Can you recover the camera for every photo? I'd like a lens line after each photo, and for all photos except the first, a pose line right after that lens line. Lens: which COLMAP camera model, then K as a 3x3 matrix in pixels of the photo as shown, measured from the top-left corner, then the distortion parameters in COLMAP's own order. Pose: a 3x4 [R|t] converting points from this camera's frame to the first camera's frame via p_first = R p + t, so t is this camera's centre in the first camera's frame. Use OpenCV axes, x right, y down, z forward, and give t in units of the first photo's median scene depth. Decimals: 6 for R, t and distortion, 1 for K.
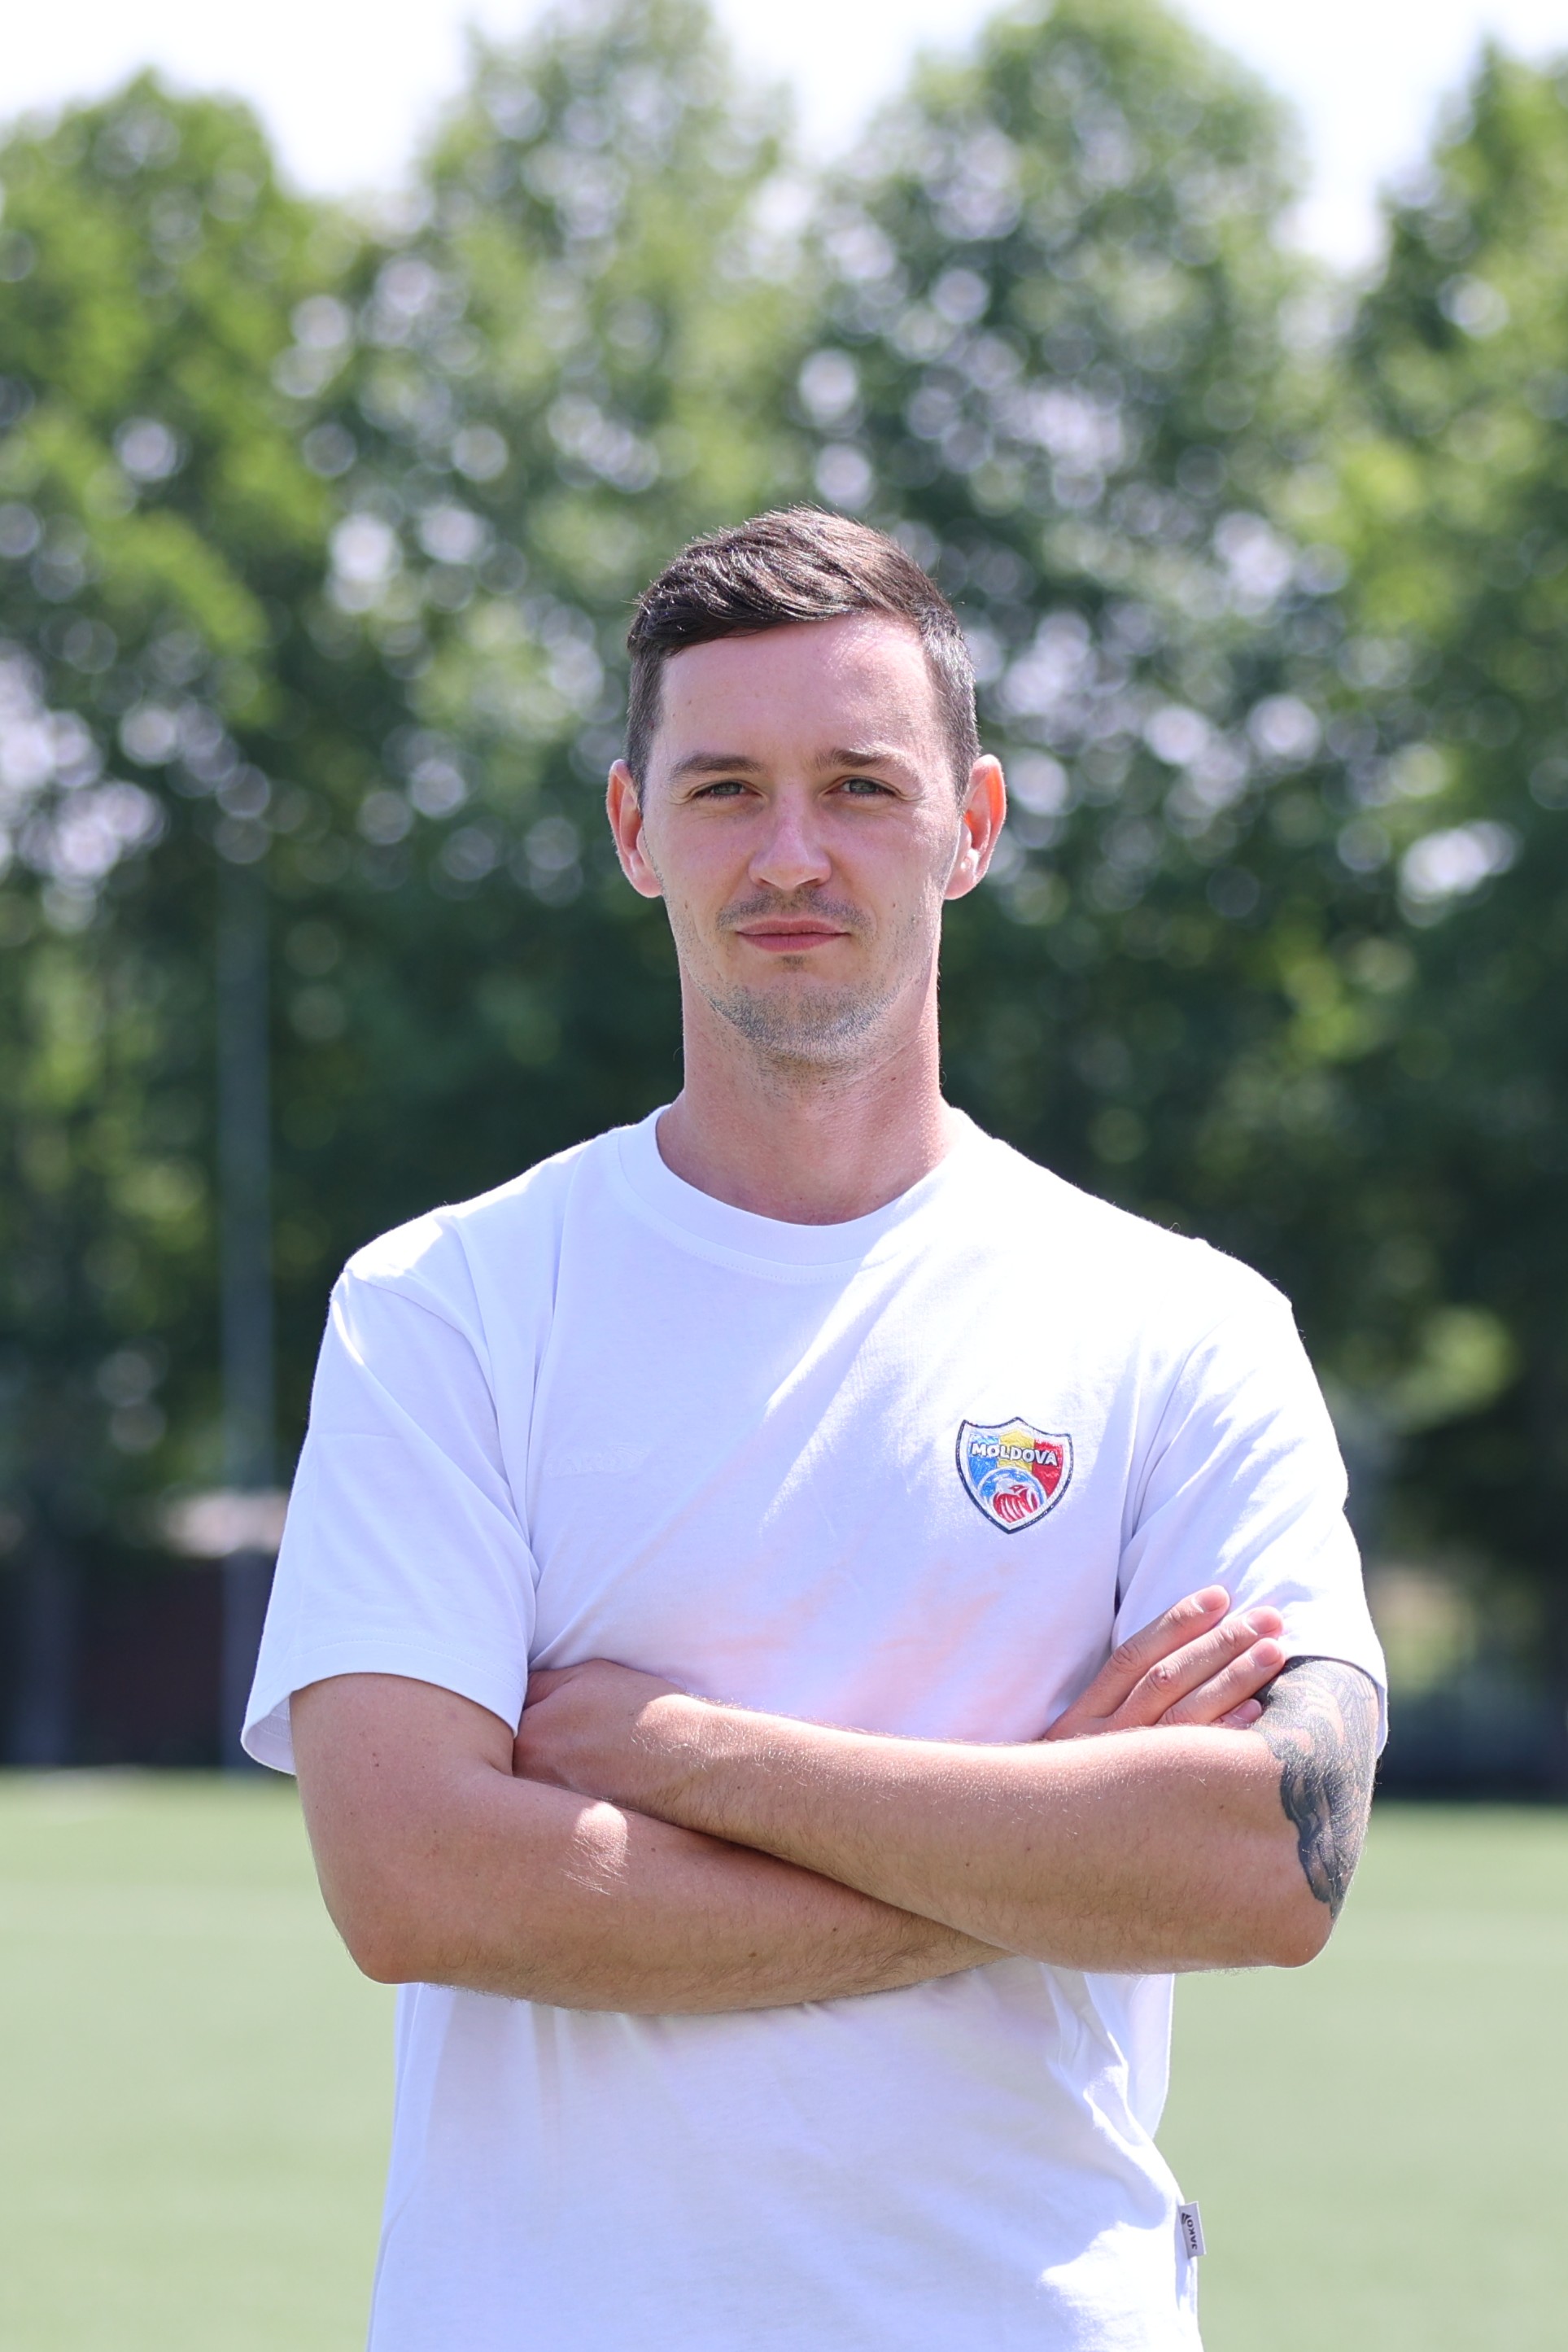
lens RADIAL K [[5888.2, 0, 772.9], [0, 5888.2, 1167.0], [0, 0, 1]] dist [0.083980, 0.000000]
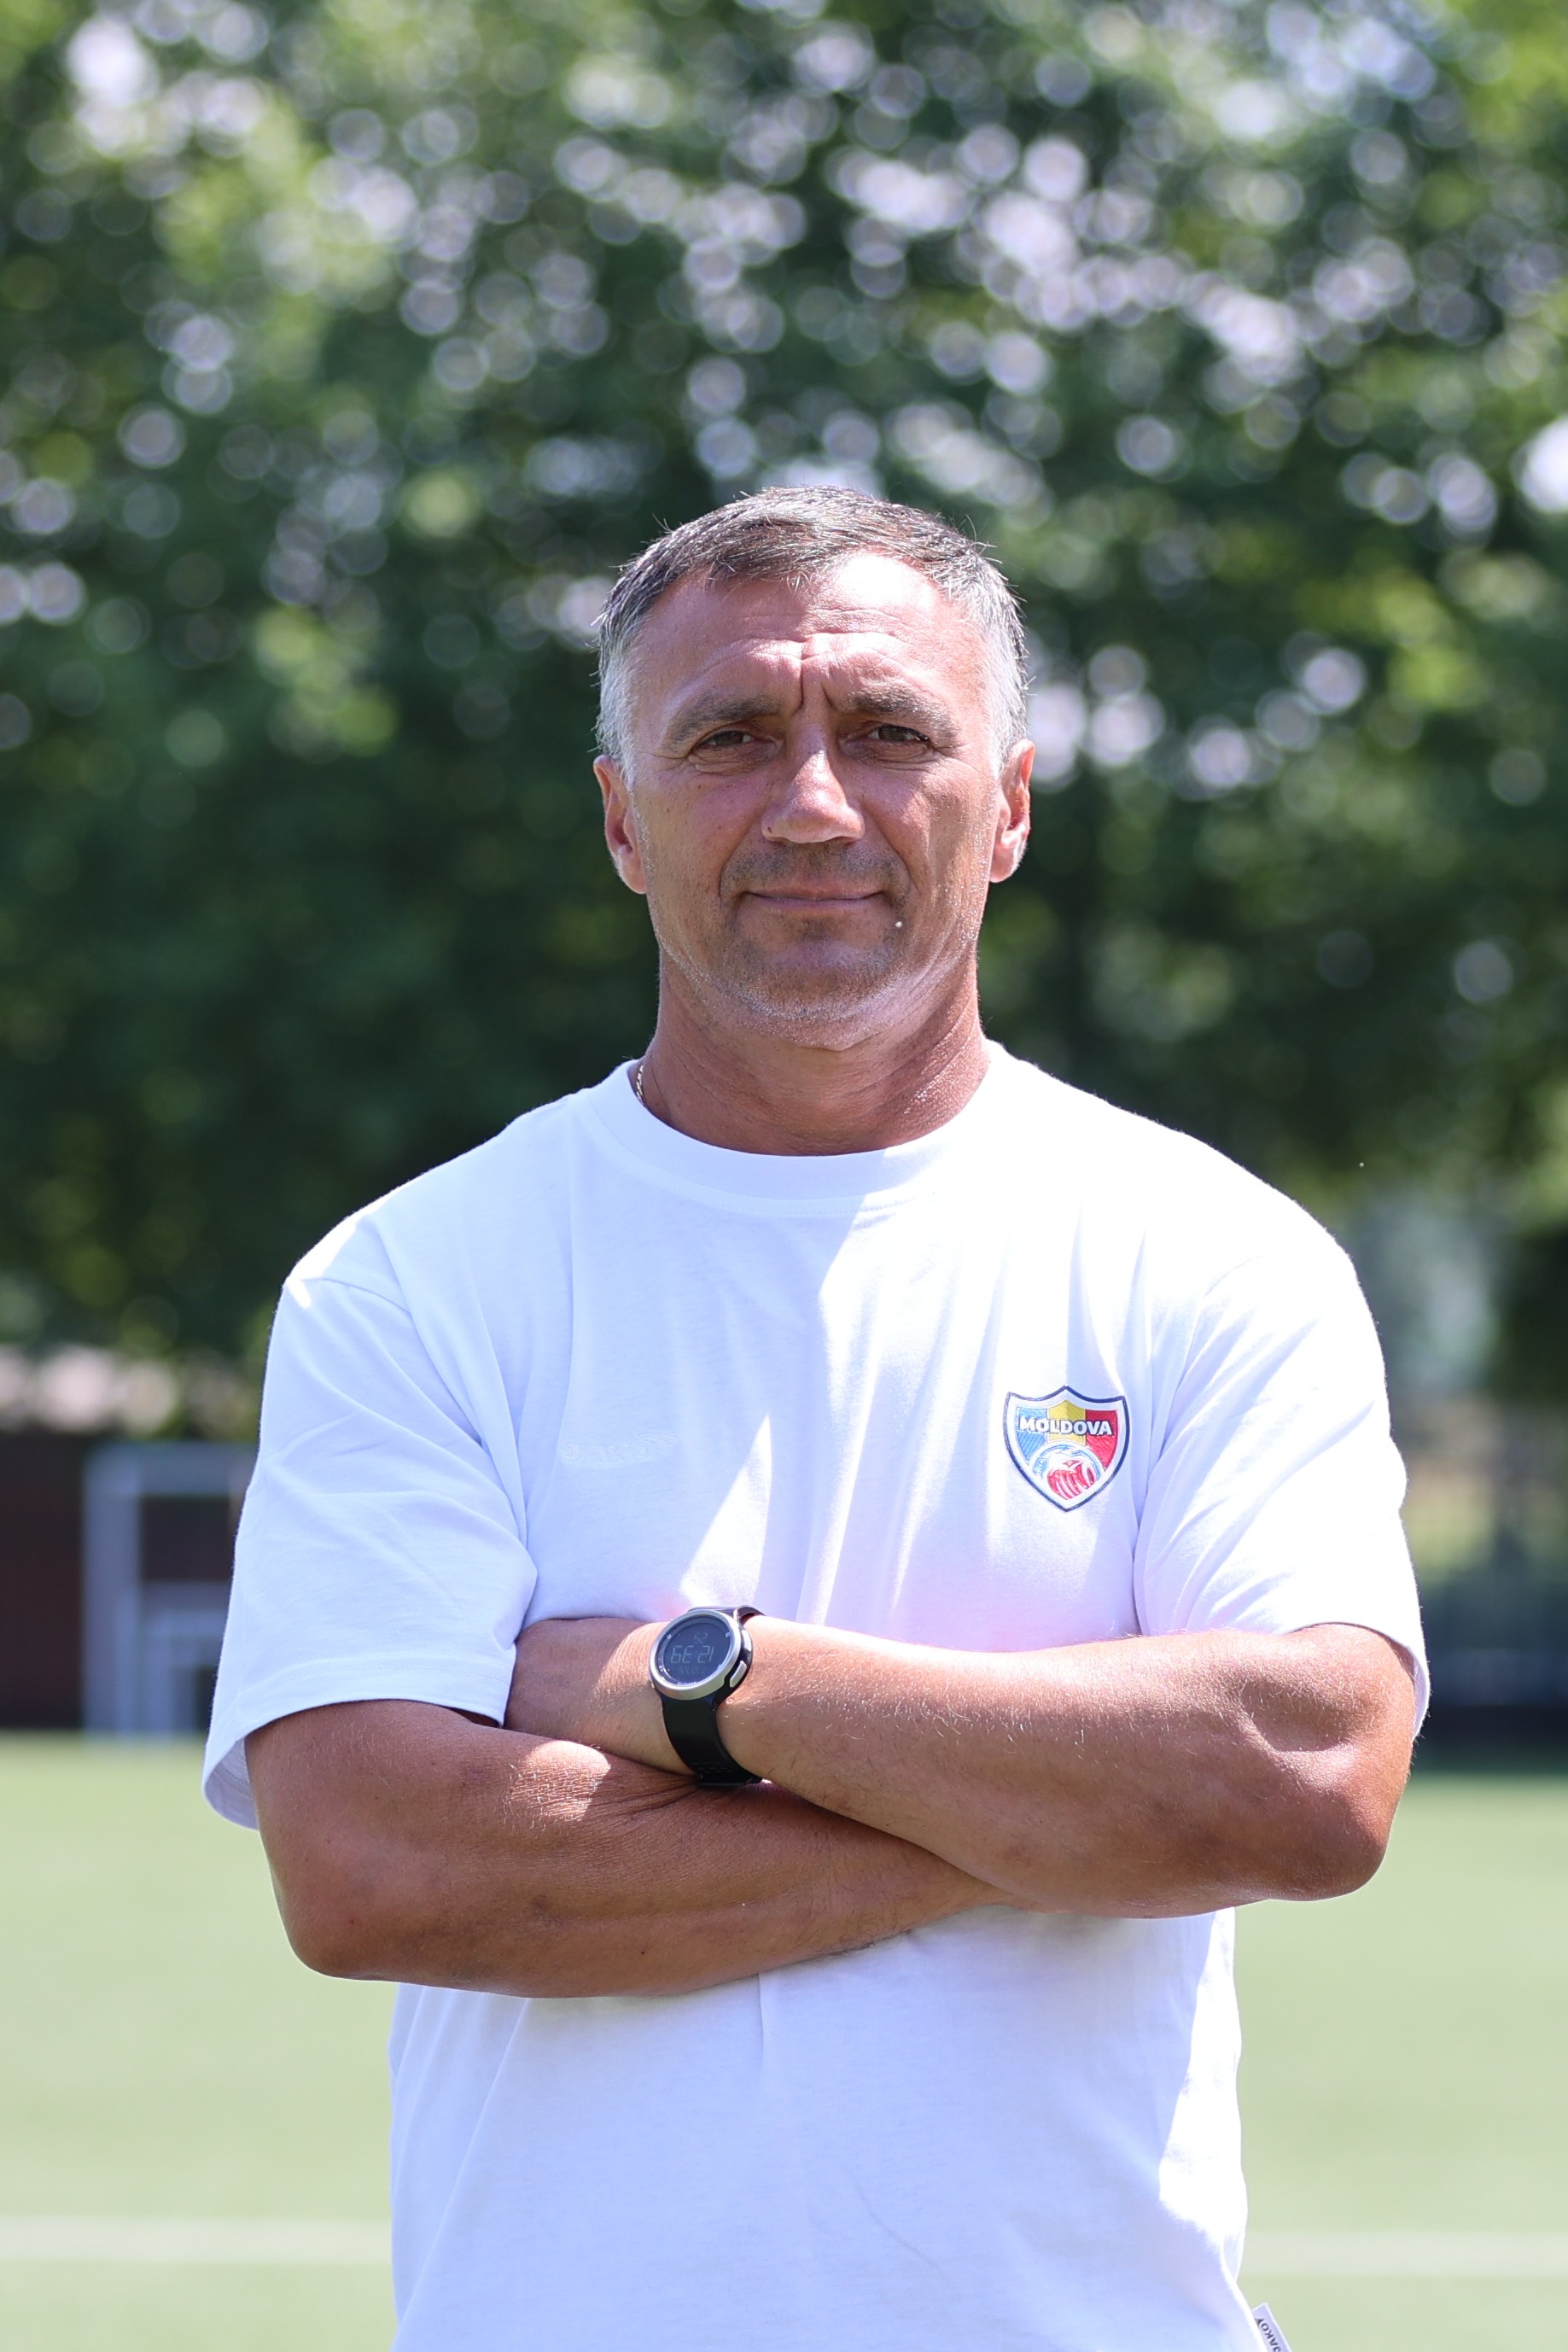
lens RADIAL K [[5159.9, 0, 796.9], [0, 5159.9, 1182.6], [0, 0, 1]] dist [0.334514, 0.000000]
pose [[0.999830, -0.012027, -0.013998, 0.024690], [0.011927, 0.999903, -0.007221, 0.041389], [0.014084, 0.007052, 0.999876, 0.352854]]
